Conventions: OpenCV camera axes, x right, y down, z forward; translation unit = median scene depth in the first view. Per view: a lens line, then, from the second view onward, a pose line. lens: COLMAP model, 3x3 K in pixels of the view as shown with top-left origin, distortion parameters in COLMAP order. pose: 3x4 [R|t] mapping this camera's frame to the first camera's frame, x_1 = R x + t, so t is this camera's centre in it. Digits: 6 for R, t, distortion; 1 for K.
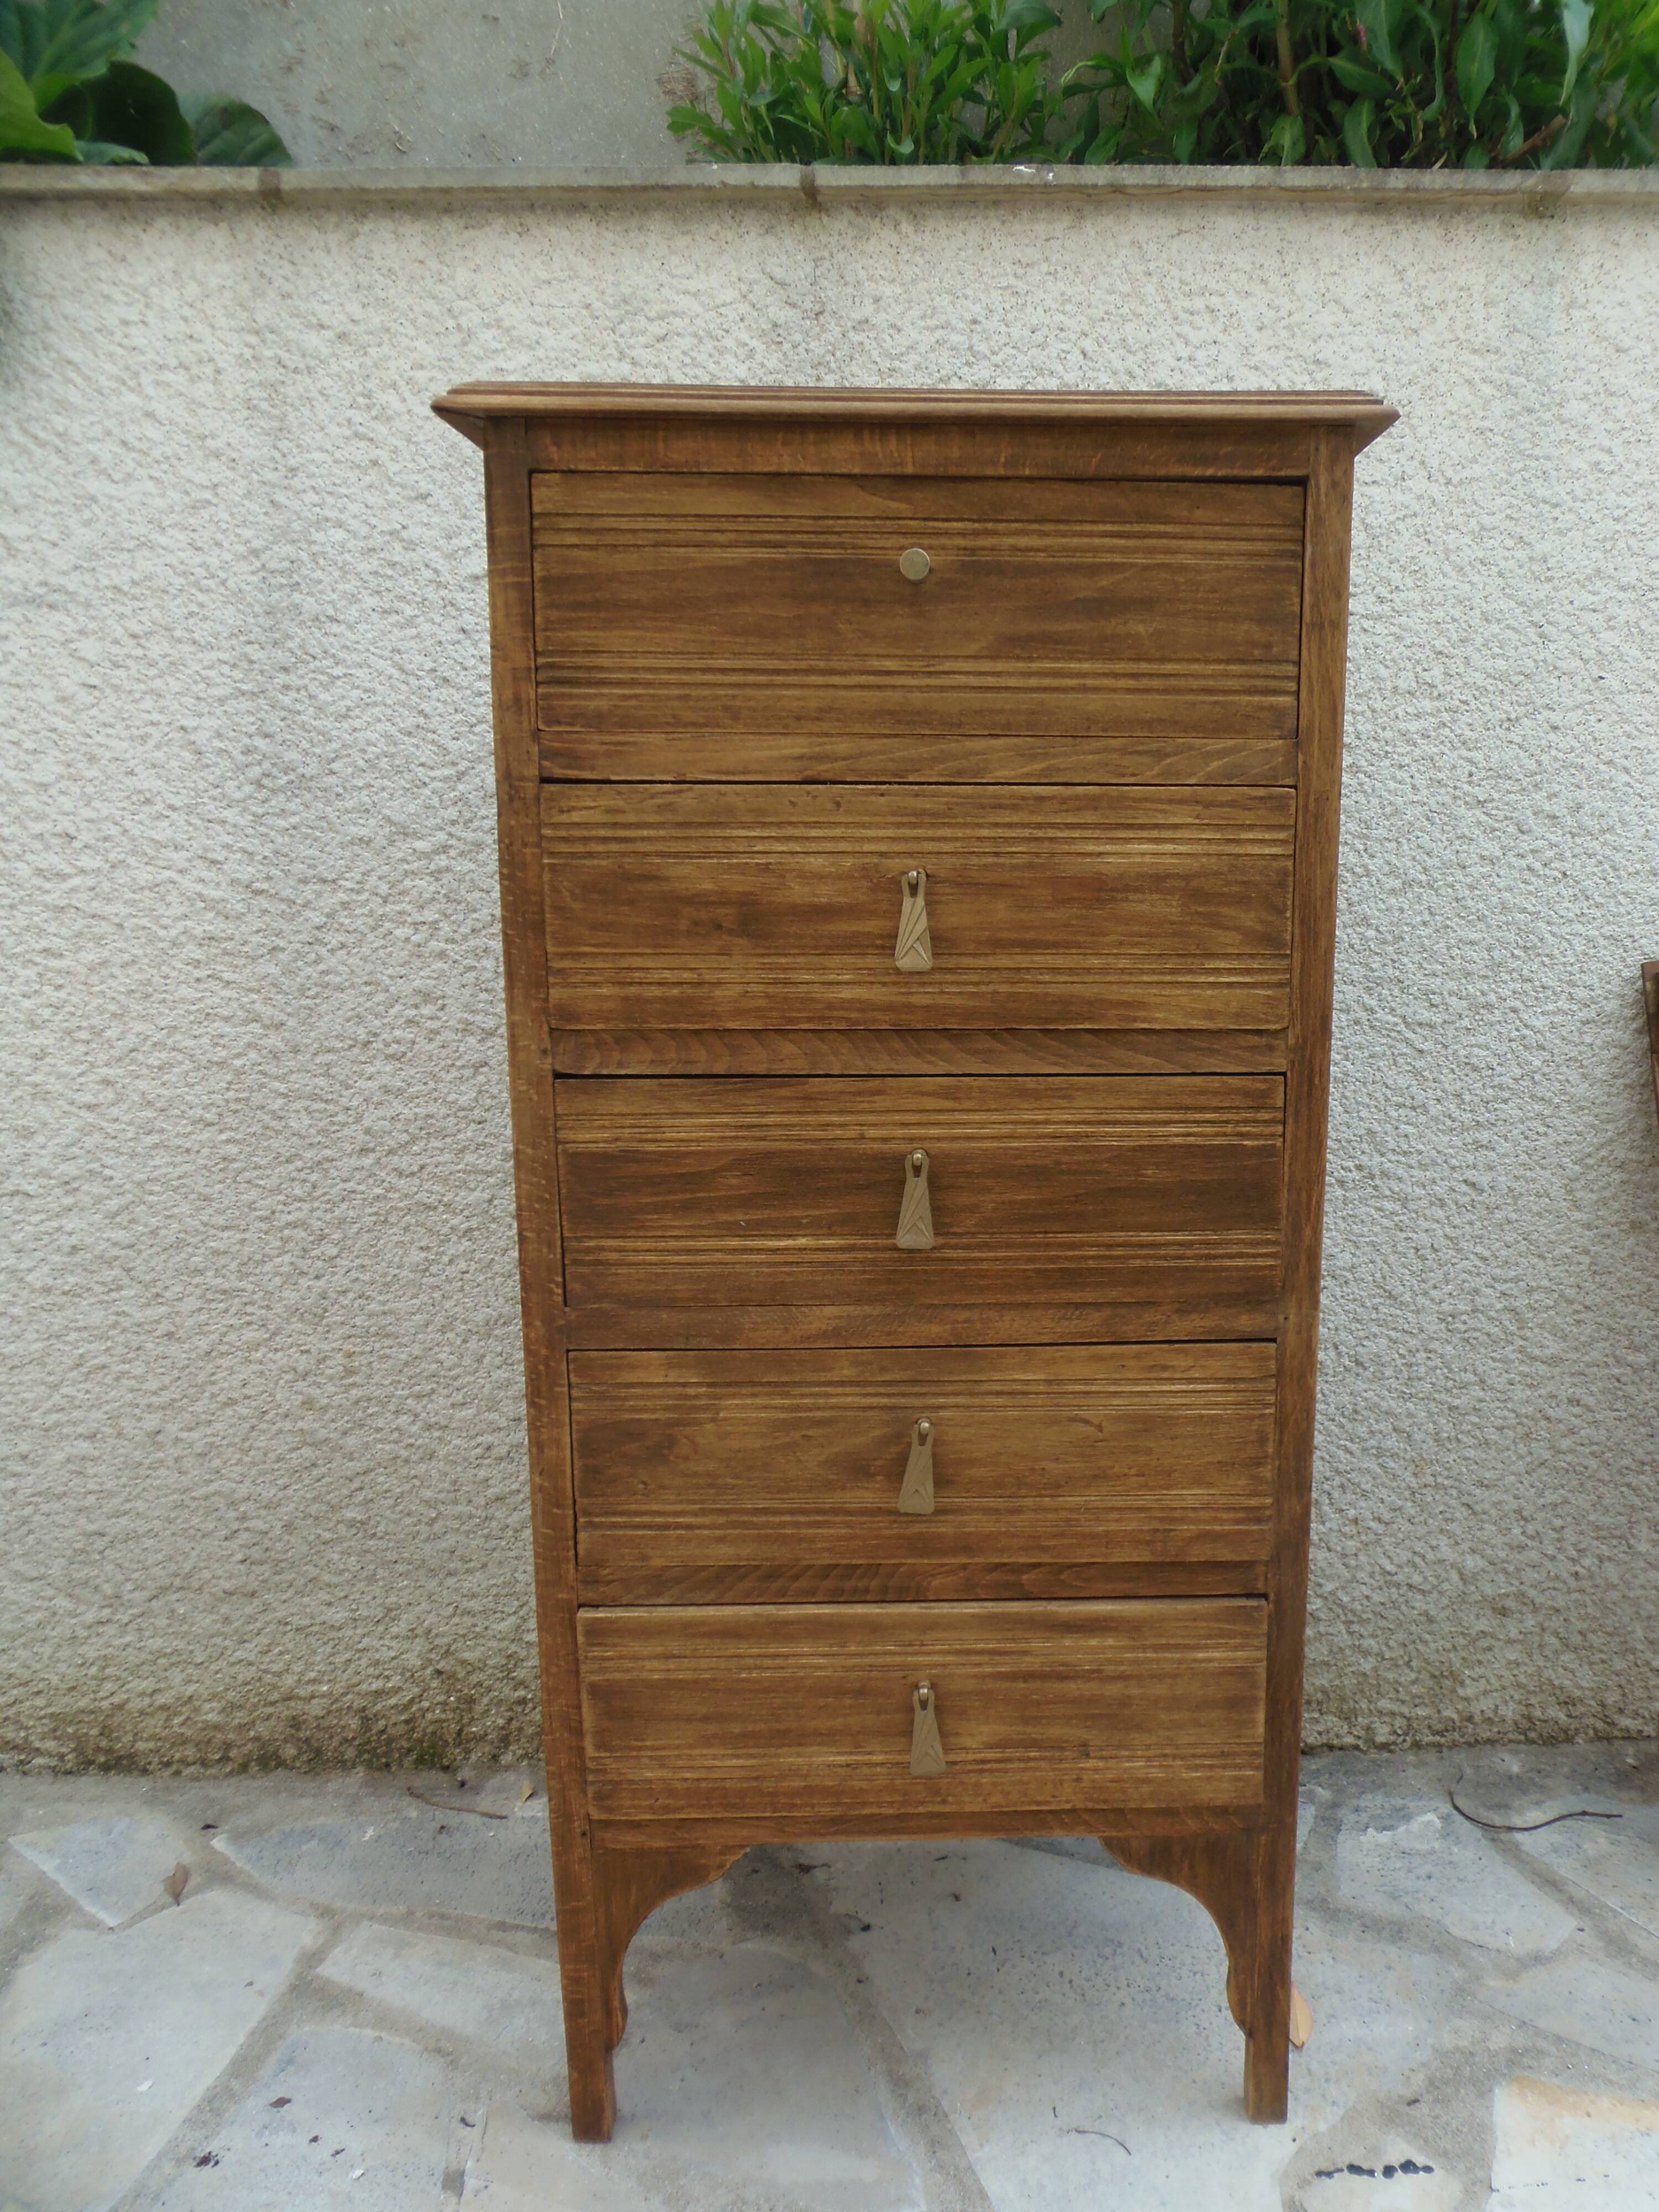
lens RADIAL K [[1588.9, 0, 948.0], [0, 1588.9, 1125.4], [0, 0, 1]] dist [-0.009048, -0.030524]
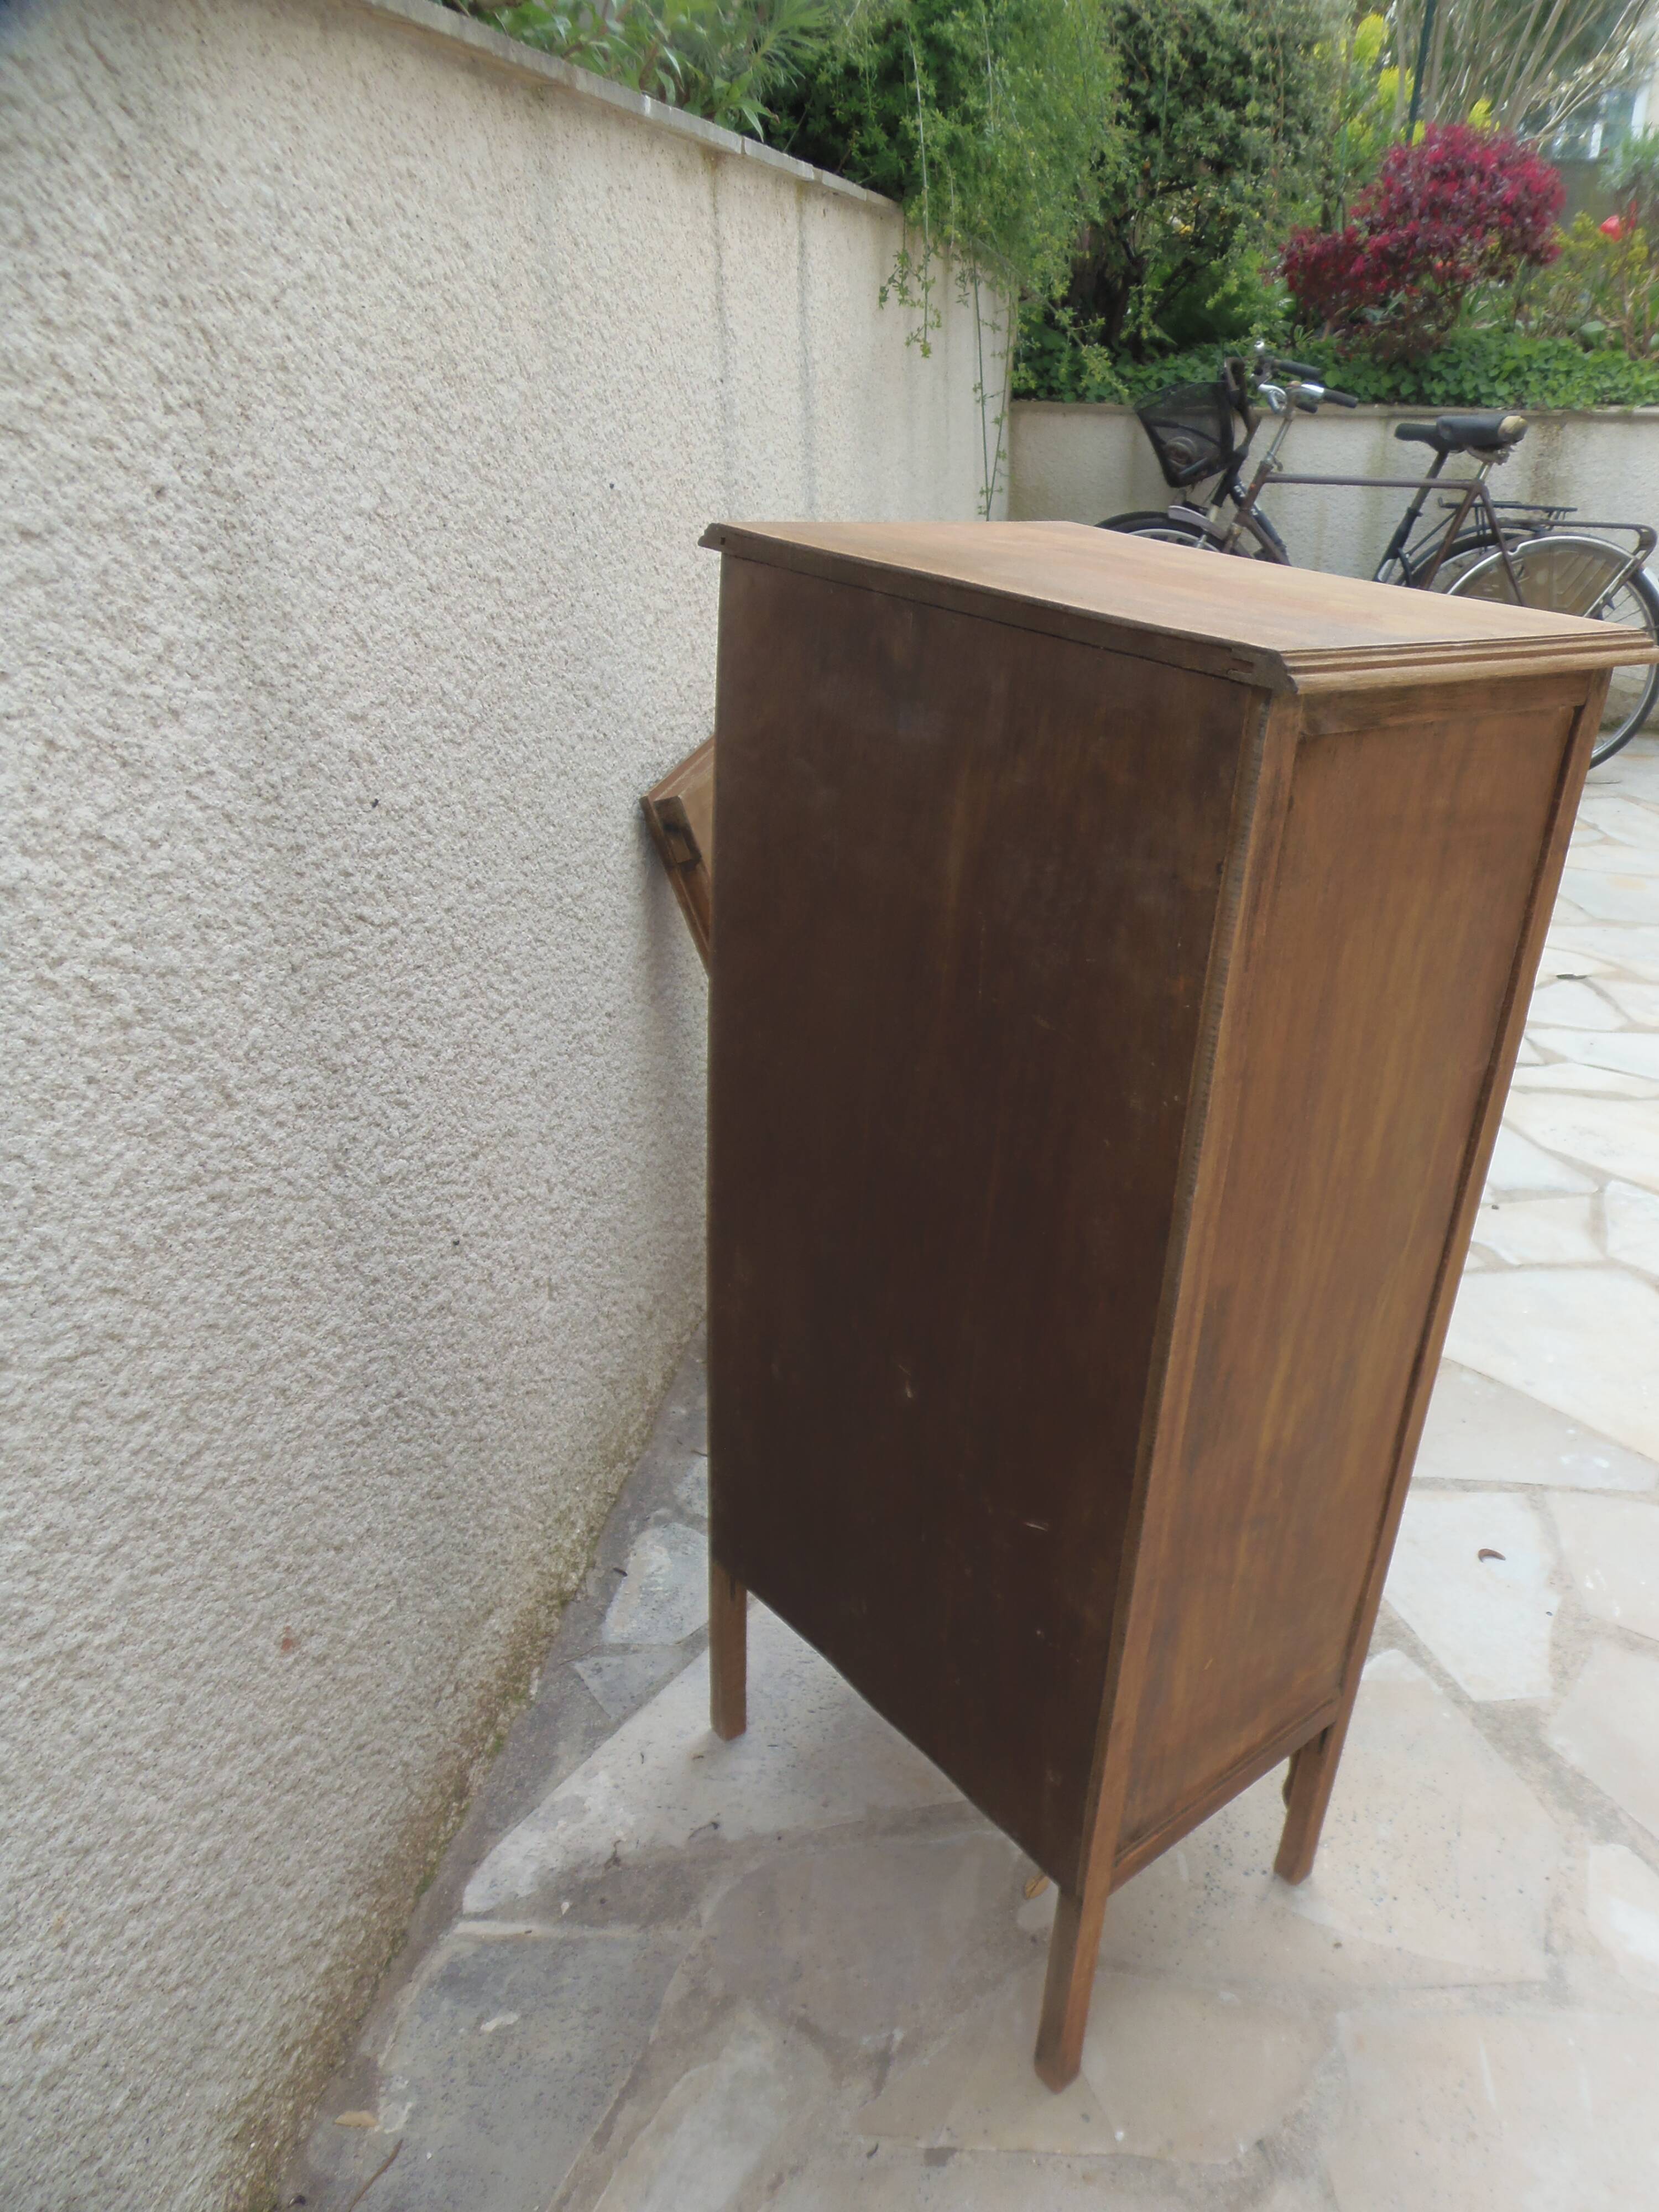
lens RADIAL K [[1650.2, 0, 938.3], [0, 1650.2, 1137.5], [0, 0, 1]] dist [-0.060479, 0.033453]
pose [[0.166608, -0.431153, 0.886763, -0.829194], [0.108175, 0.901897, 0.418187, -0.399562], [-0.980071, 0.026252, 0.196903, 0.587693]]
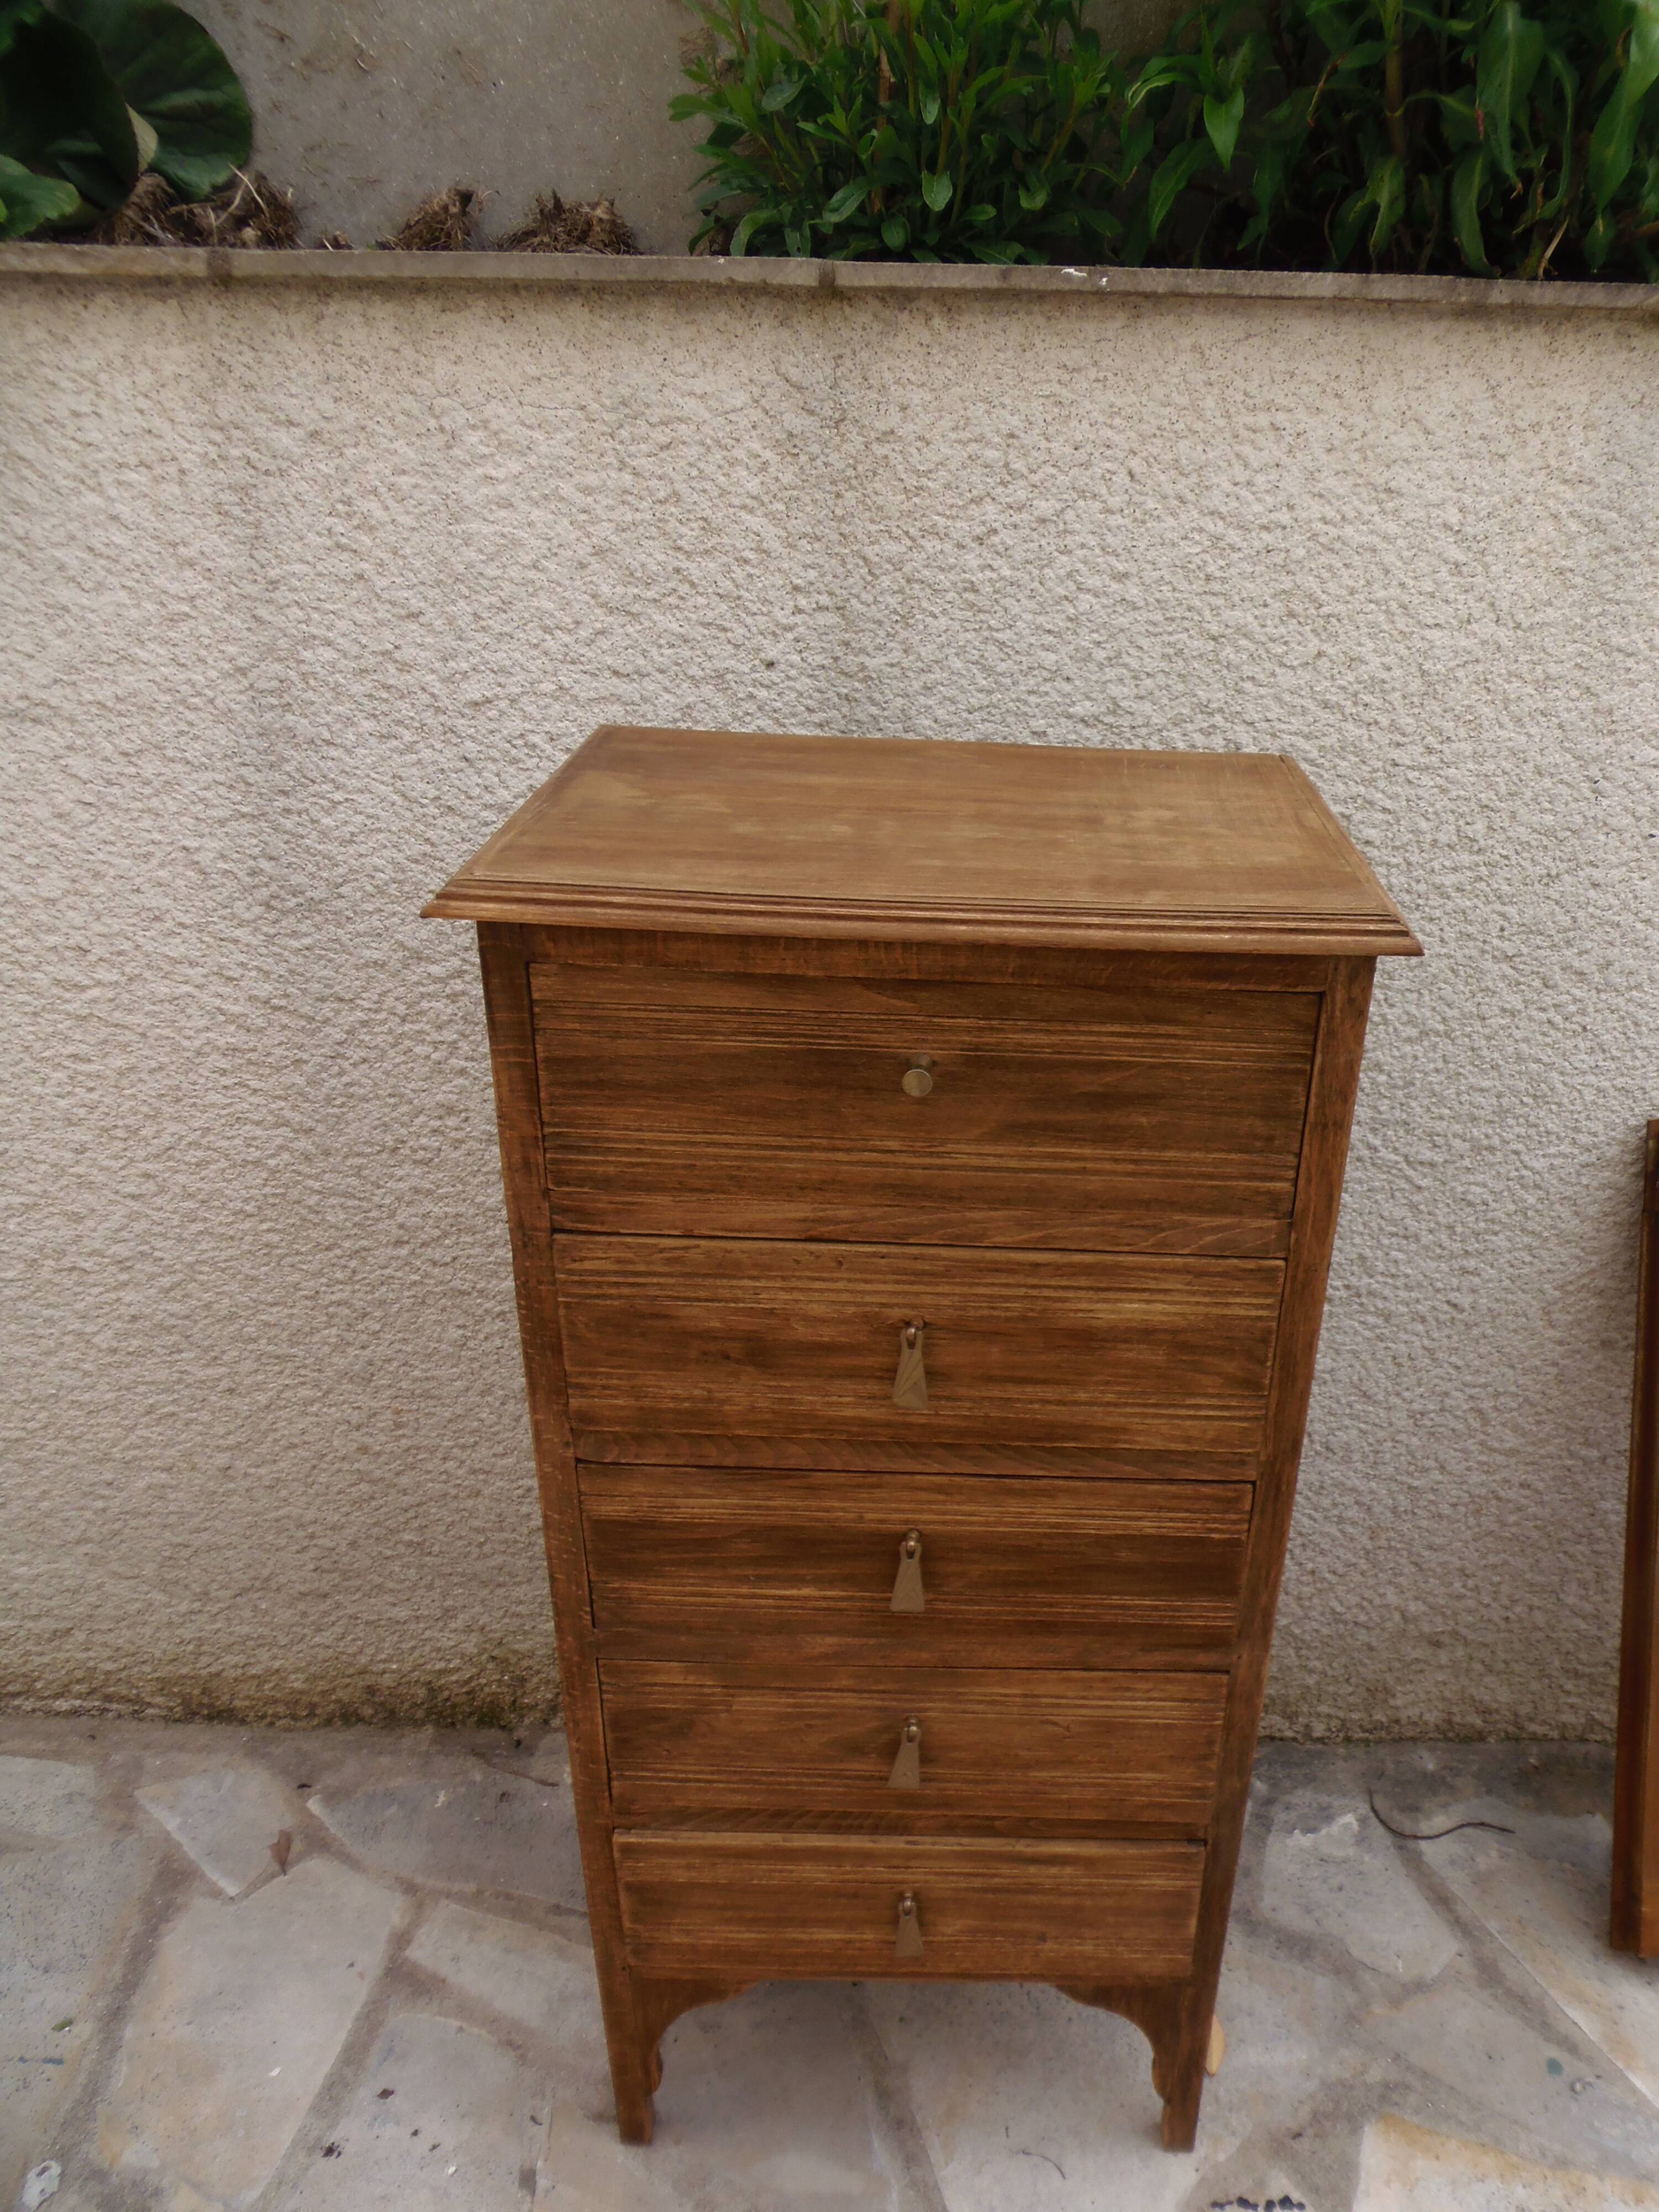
lens RADIAL K [[1588.9, 0, 957.1], [0, 1588.9, 1120.5], [0, 0, 1]] dist [-0.009048, -0.030524]
pose [[0.999265, 0.037108, -0.009629, 0.009026], [-0.032899, 0.958985, 0.281542, -0.404770], [0.019682, -0.281018, 0.959501, 0.025029]]
